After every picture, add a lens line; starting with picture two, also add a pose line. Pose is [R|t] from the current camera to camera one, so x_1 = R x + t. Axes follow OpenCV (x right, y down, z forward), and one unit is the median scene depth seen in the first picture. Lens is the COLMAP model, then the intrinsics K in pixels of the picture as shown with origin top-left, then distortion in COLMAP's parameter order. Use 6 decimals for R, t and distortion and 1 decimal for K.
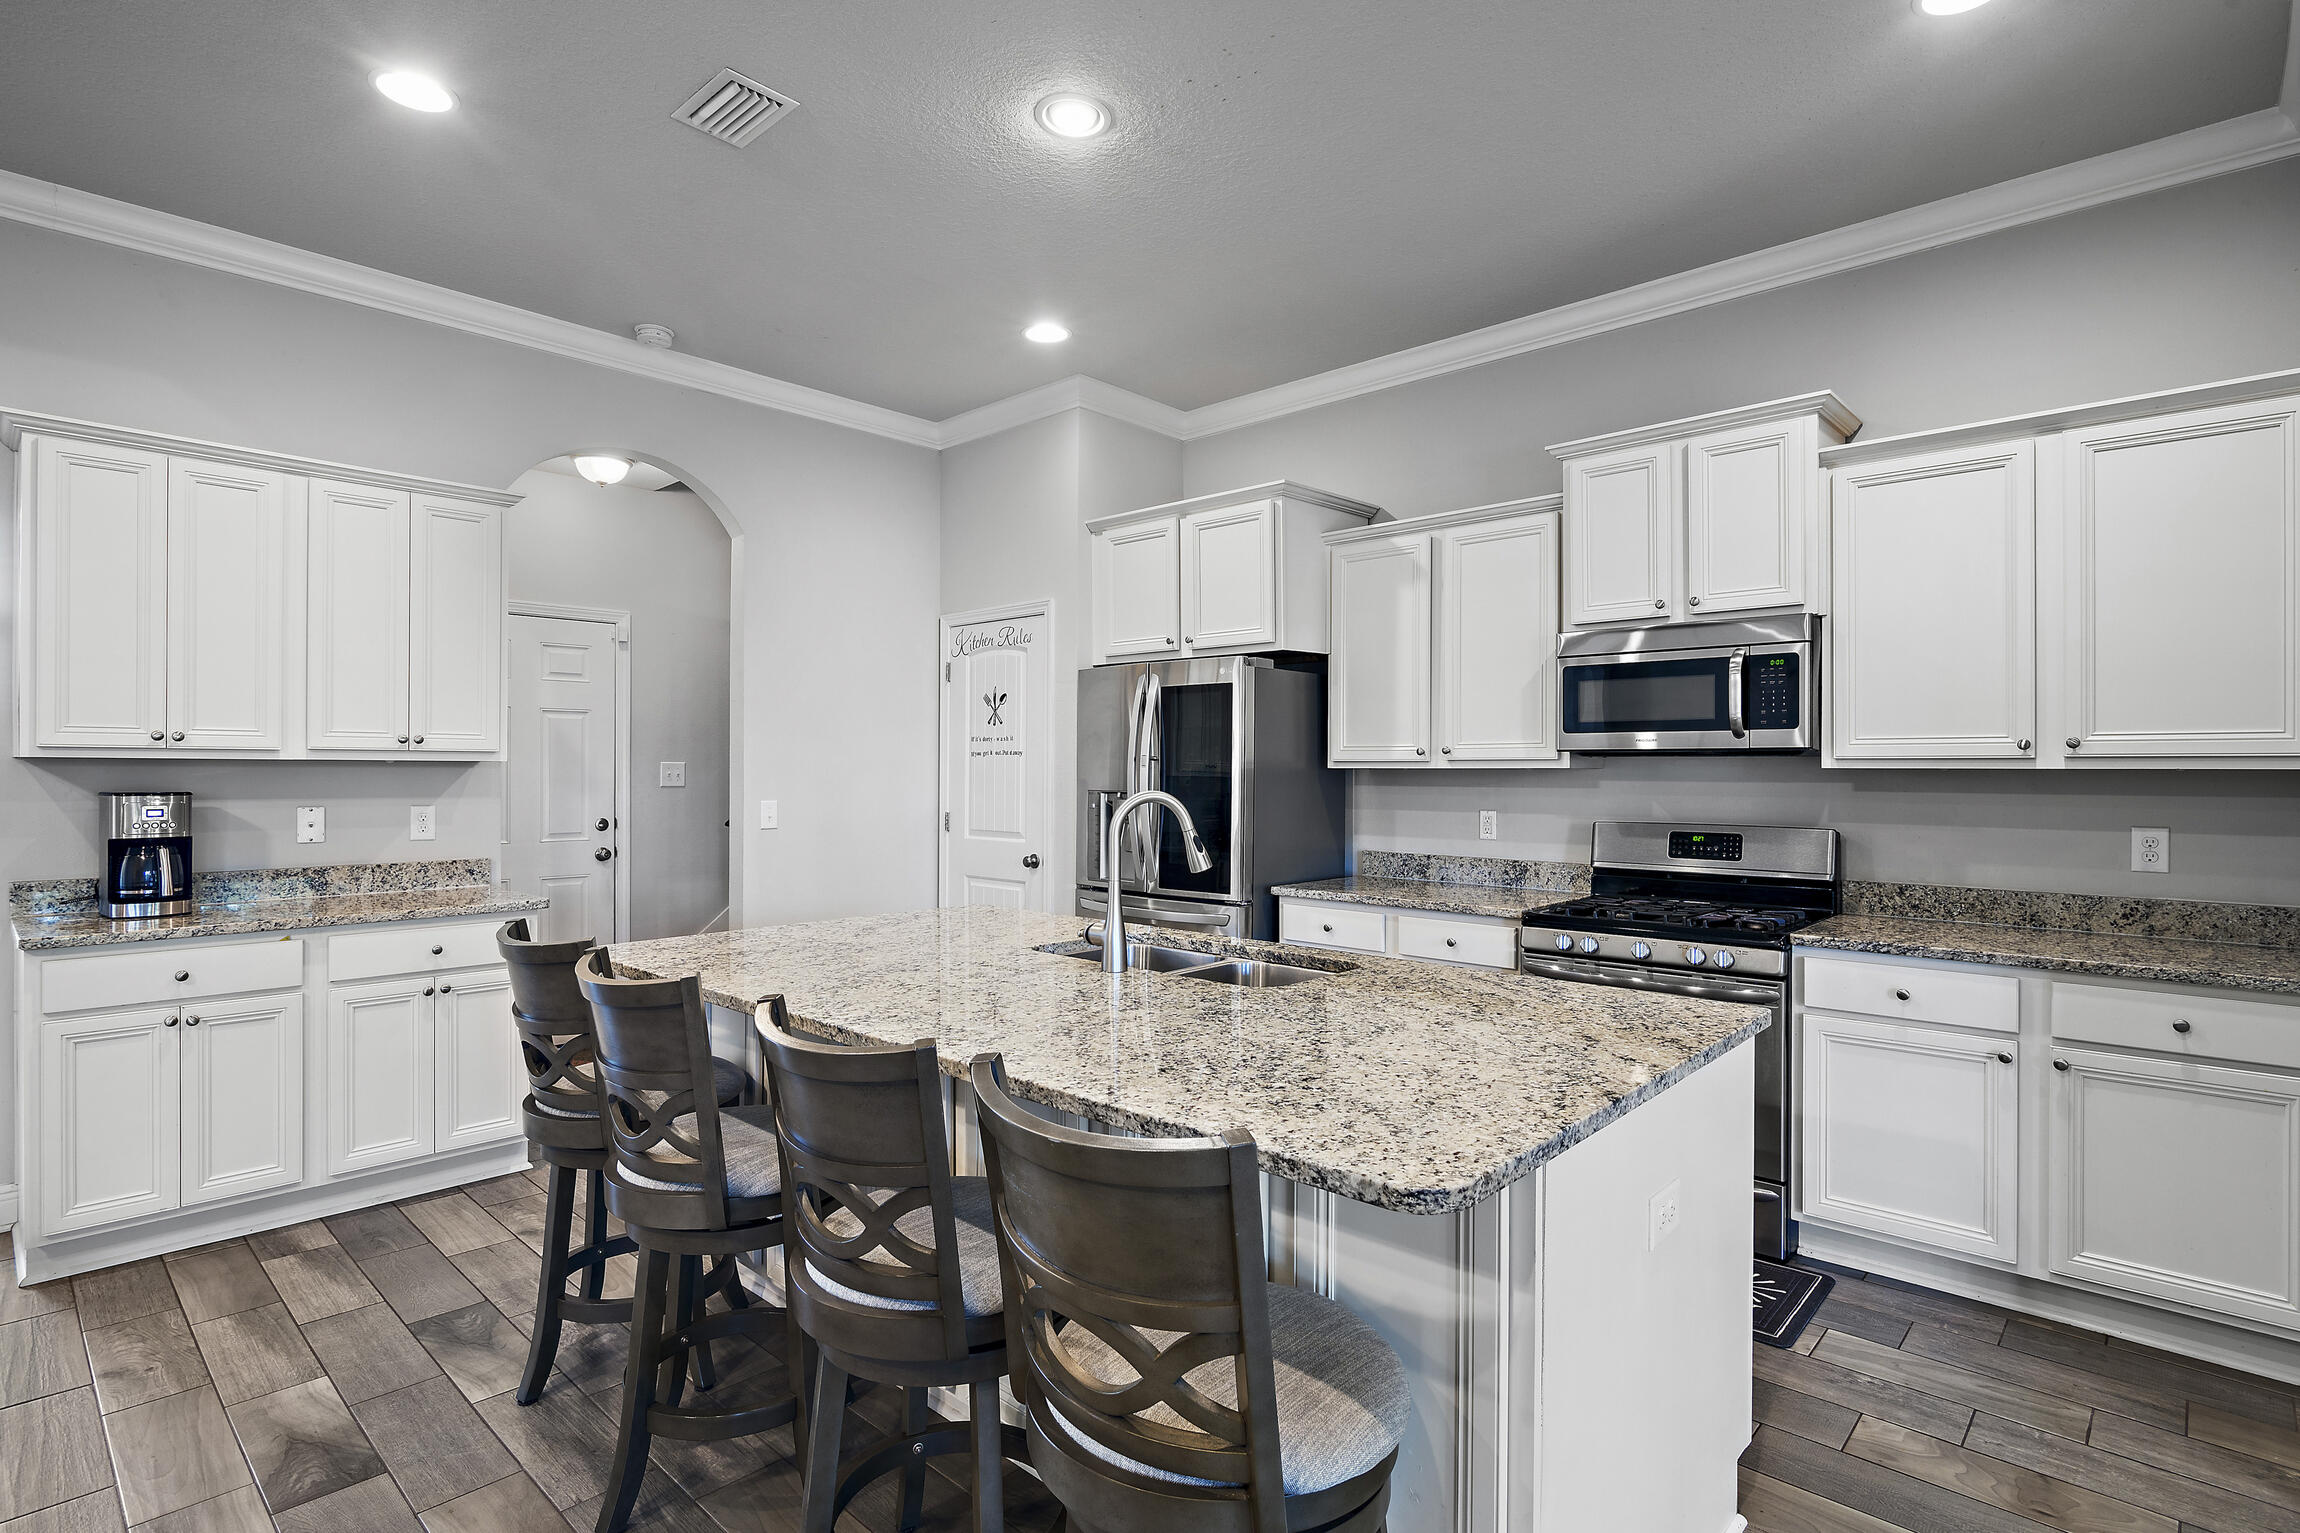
lens RADIAL K [[1136.6, 0, 1150.0], [0, 1136.6, 766.5], [0, 0, 1]] dist [-0.000426, -0.000157]
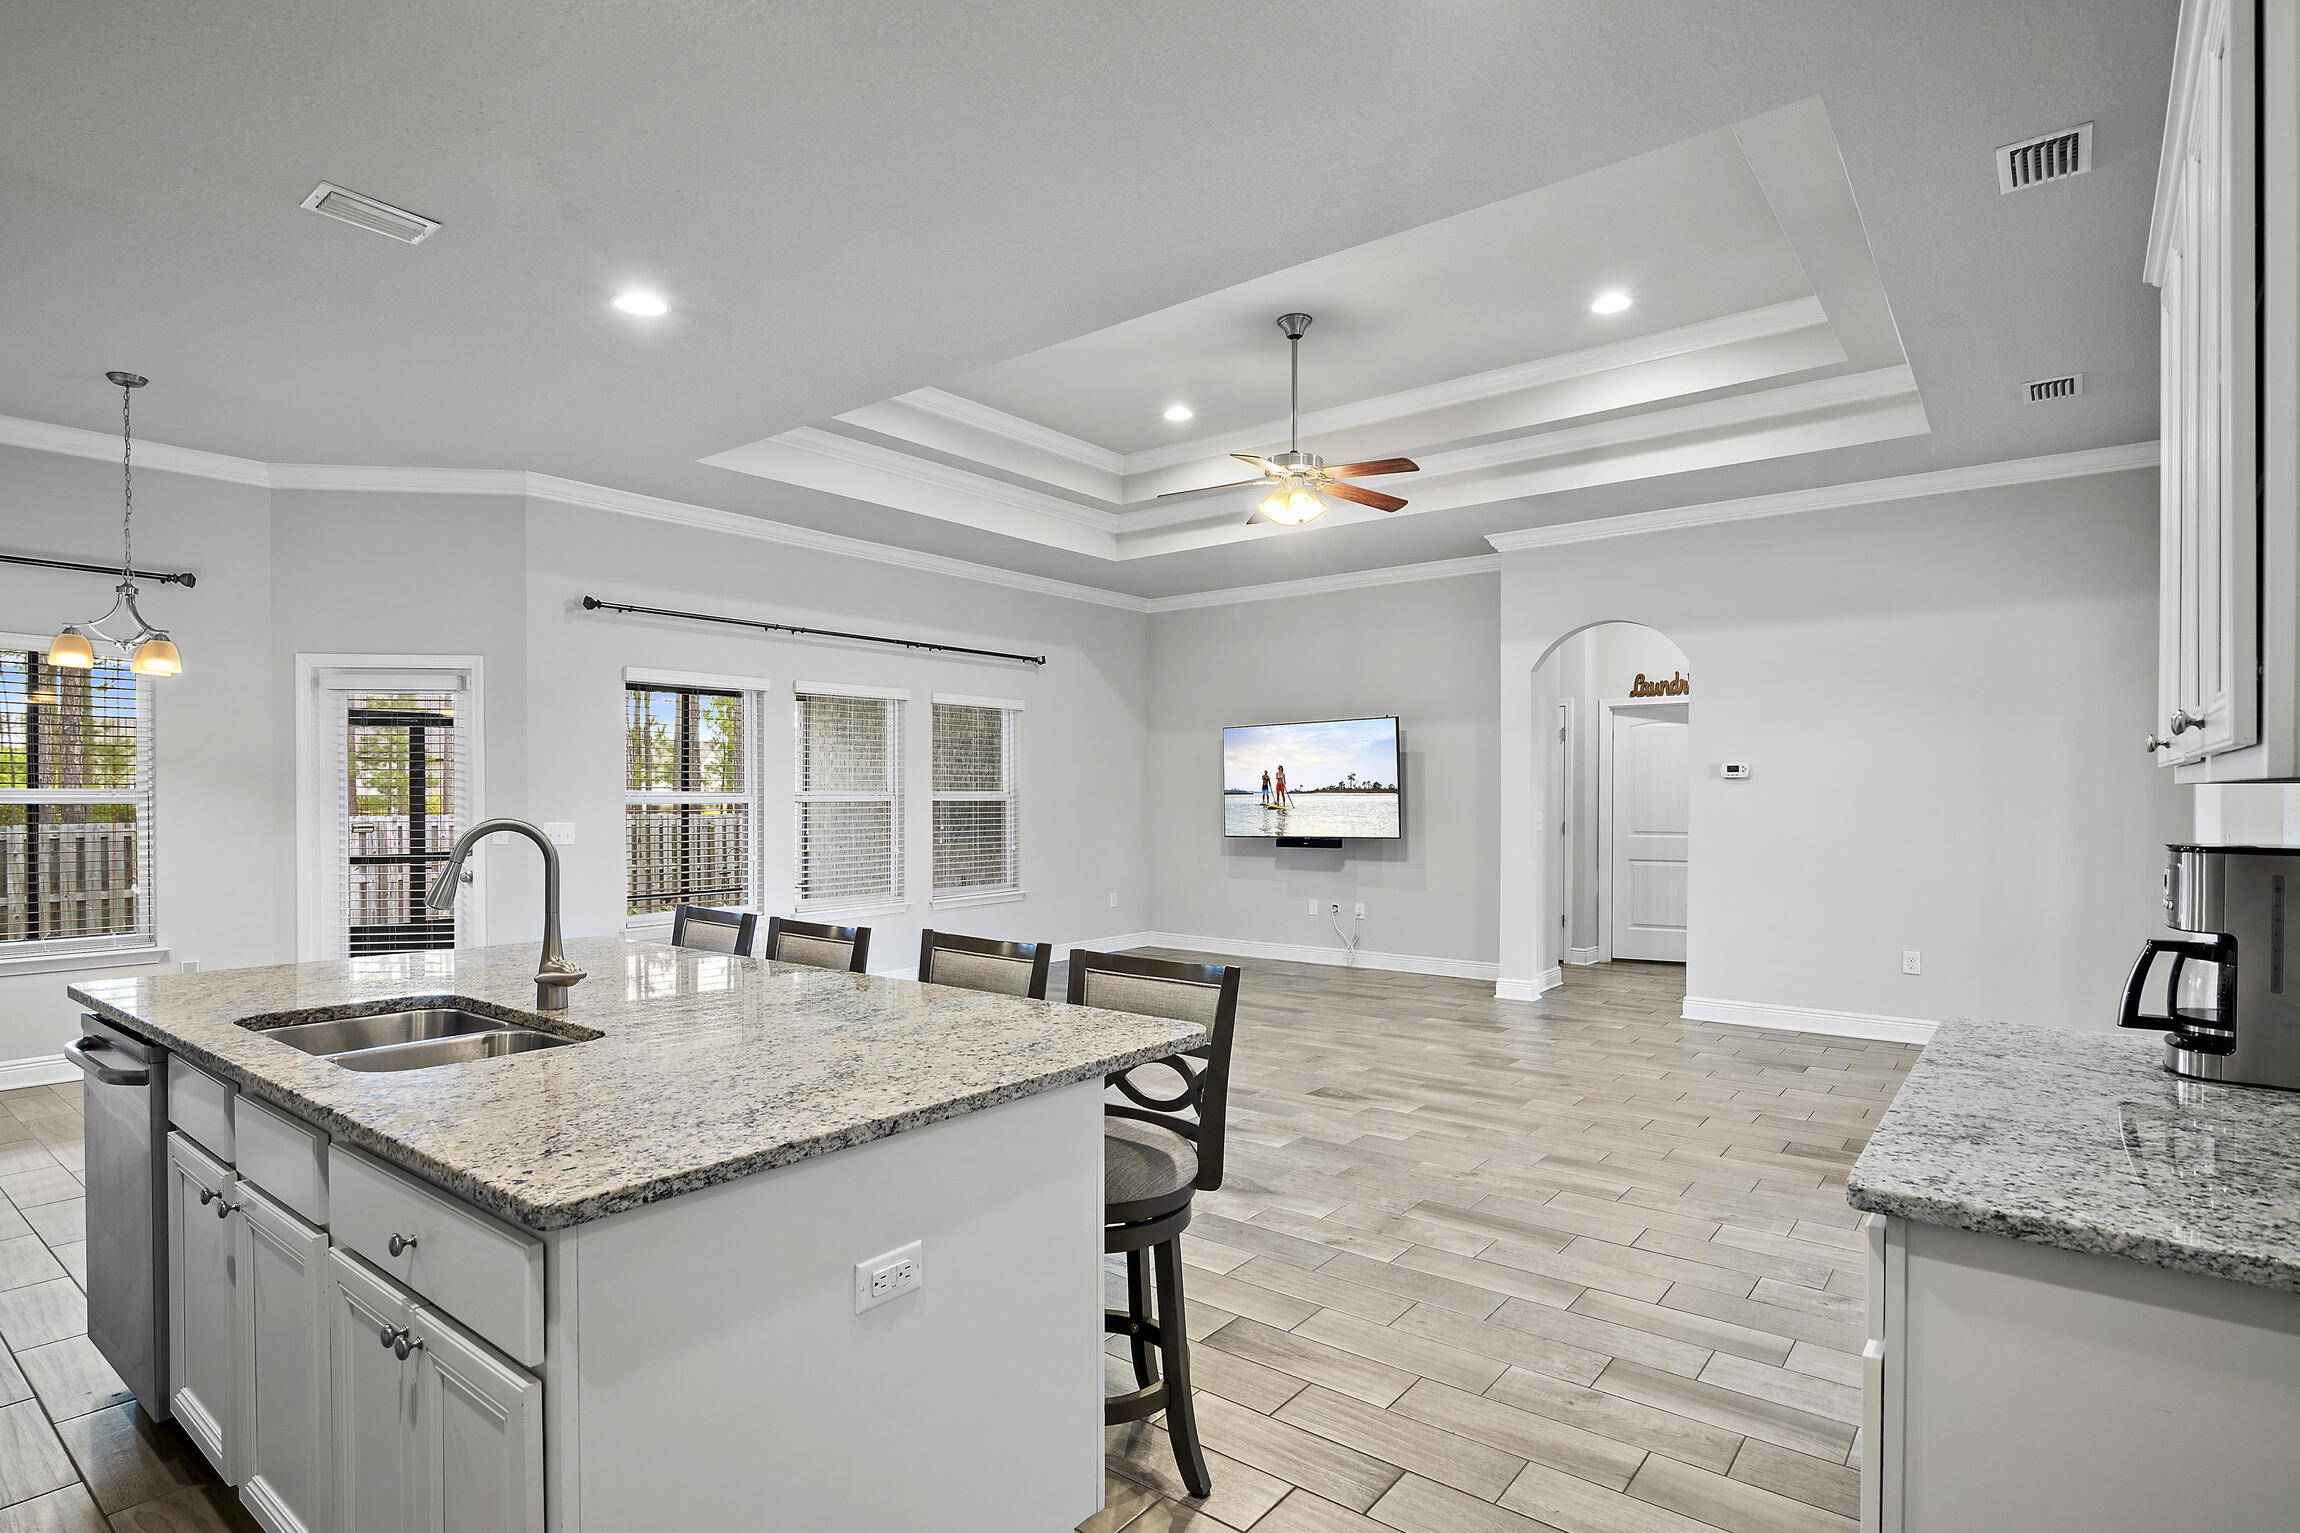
lens RADIAL K [[1166.1, 0, 1148.4], [0, 1166.1, 812.6], [0, 0, 1]] dist [-0.013756, -0.000162]
pose [[-0.996986, -0.003573, -0.077500, -0.320322], [-0.004148, 0.999965, 0.007255, 0.013525], [0.077471, 0.007554, -0.996966, 1.433386]]
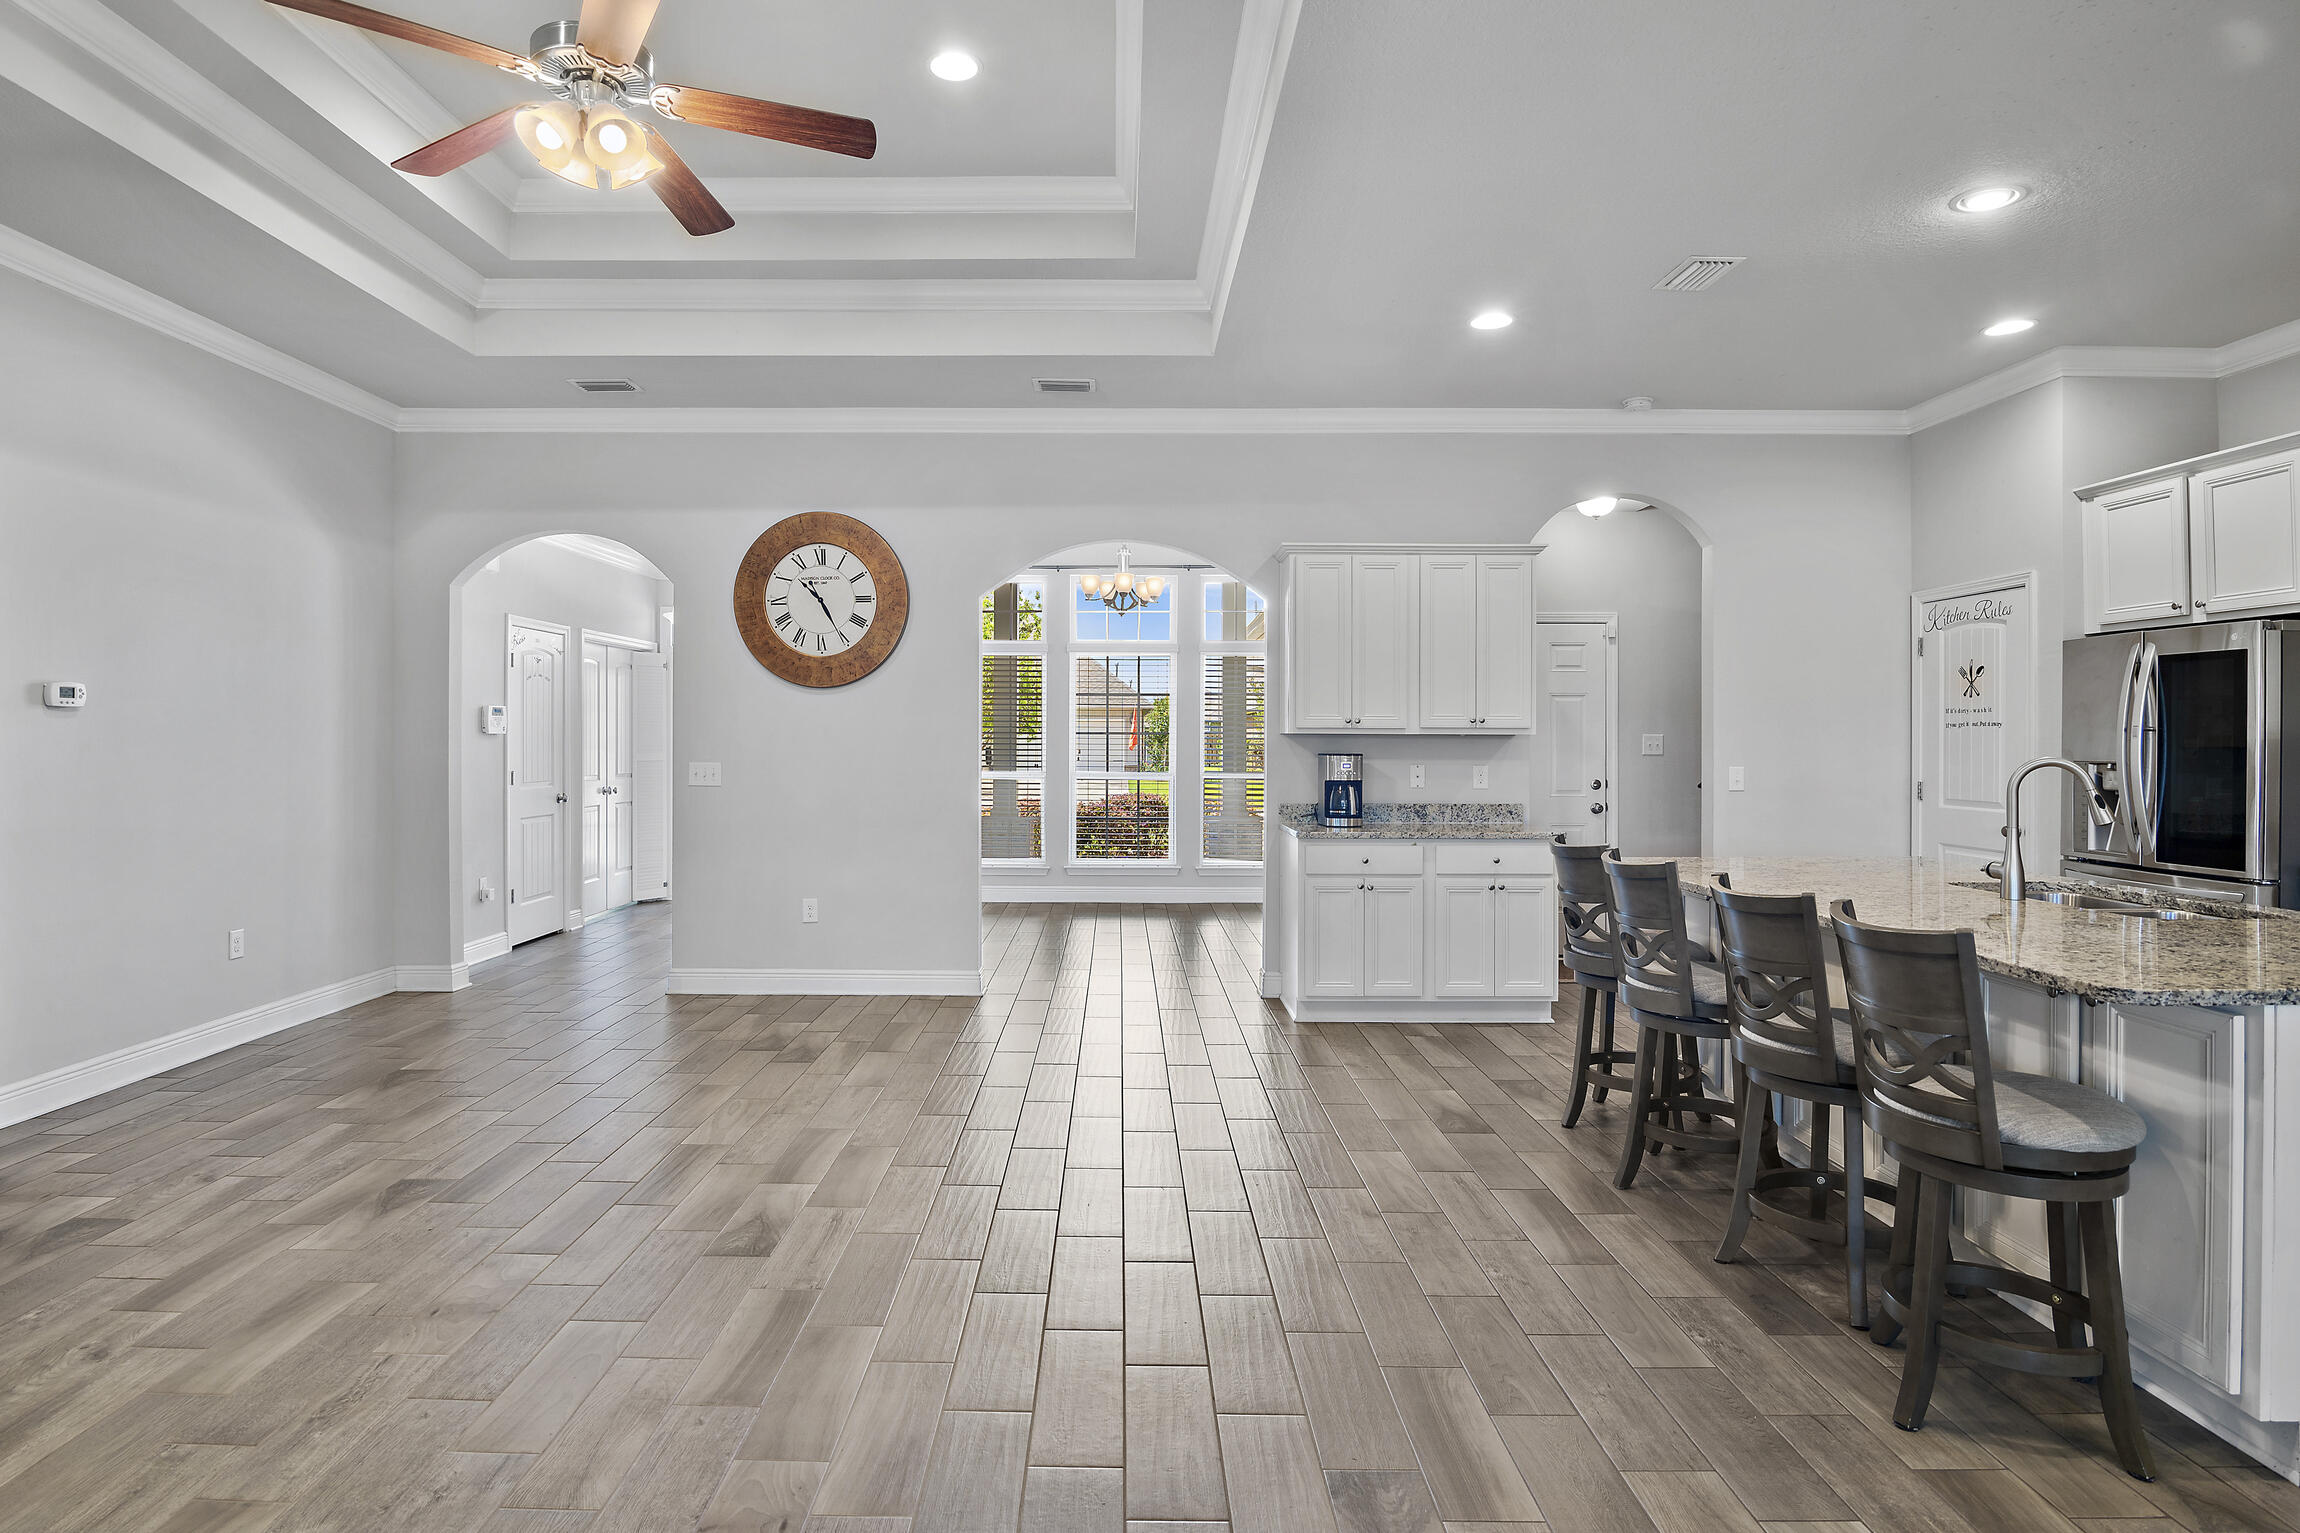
lens RADIAL K [[1178.1, 0, 1098.6], [0, 1178.1, 736.7], [0, 0, 1]] dist [-0.020889, -0.000515]
pose [[0.671151, -0.002817, -0.741315, 0.172714], [0.001706, 0.999996, -0.002256, 0.000445], [0.741318, 0.000249, 0.671153, -0.435602]]
